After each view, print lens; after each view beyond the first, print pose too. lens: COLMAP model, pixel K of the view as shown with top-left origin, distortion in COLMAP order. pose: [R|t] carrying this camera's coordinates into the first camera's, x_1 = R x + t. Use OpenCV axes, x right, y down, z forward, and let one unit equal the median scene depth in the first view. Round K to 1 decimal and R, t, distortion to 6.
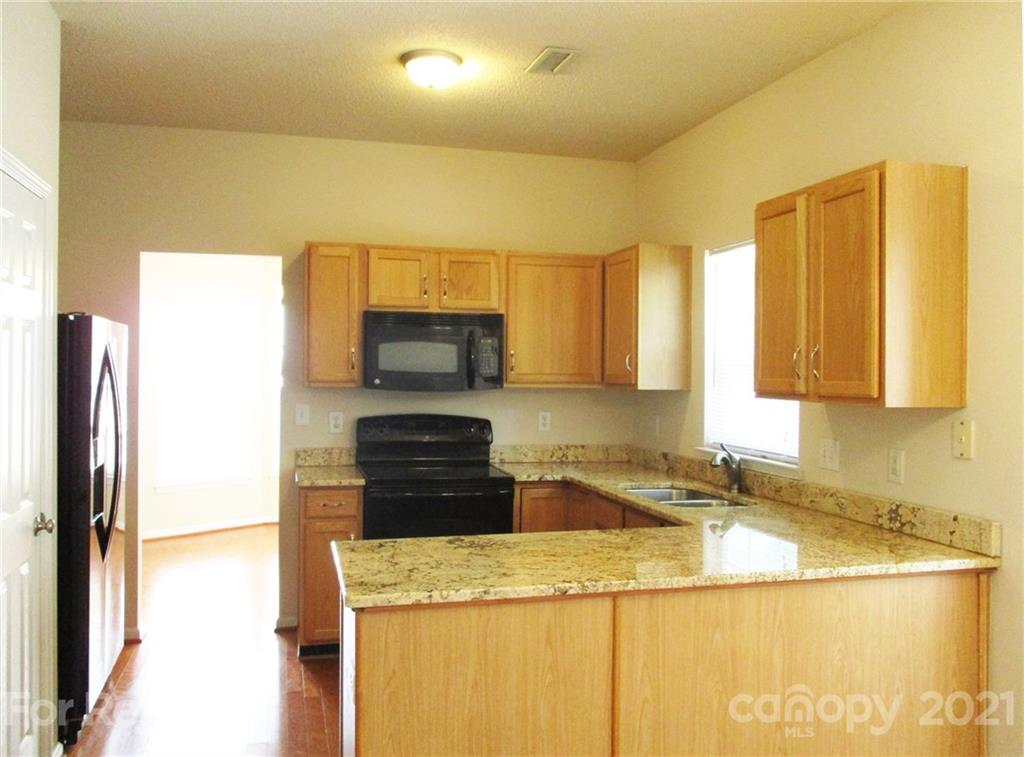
lens RADIAL K [[886.2, 0, 511.0], [0, 886.2, 379.1], [0, 0, 1]] dist [-0.017445, -0.014194]
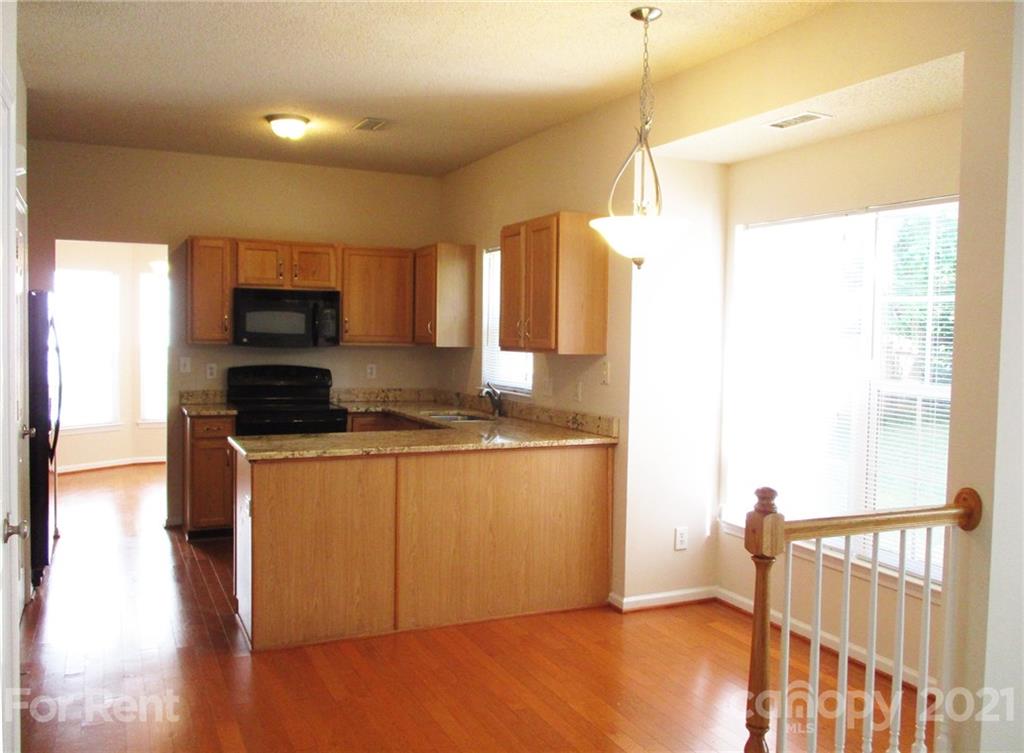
lens RADIAL K [[886.2, 0, 514.6], [0, 886.2, 368.1], [0, 0, 1]] dist [-0.017445, -0.014194]
pose [[0.984435, -0.000076, 0.175751, 0.018204], [-0.004641, 0.999640, 0.026428, 0.008002], [-0.175690, -0.026833, 0.984080, -0.420755]]
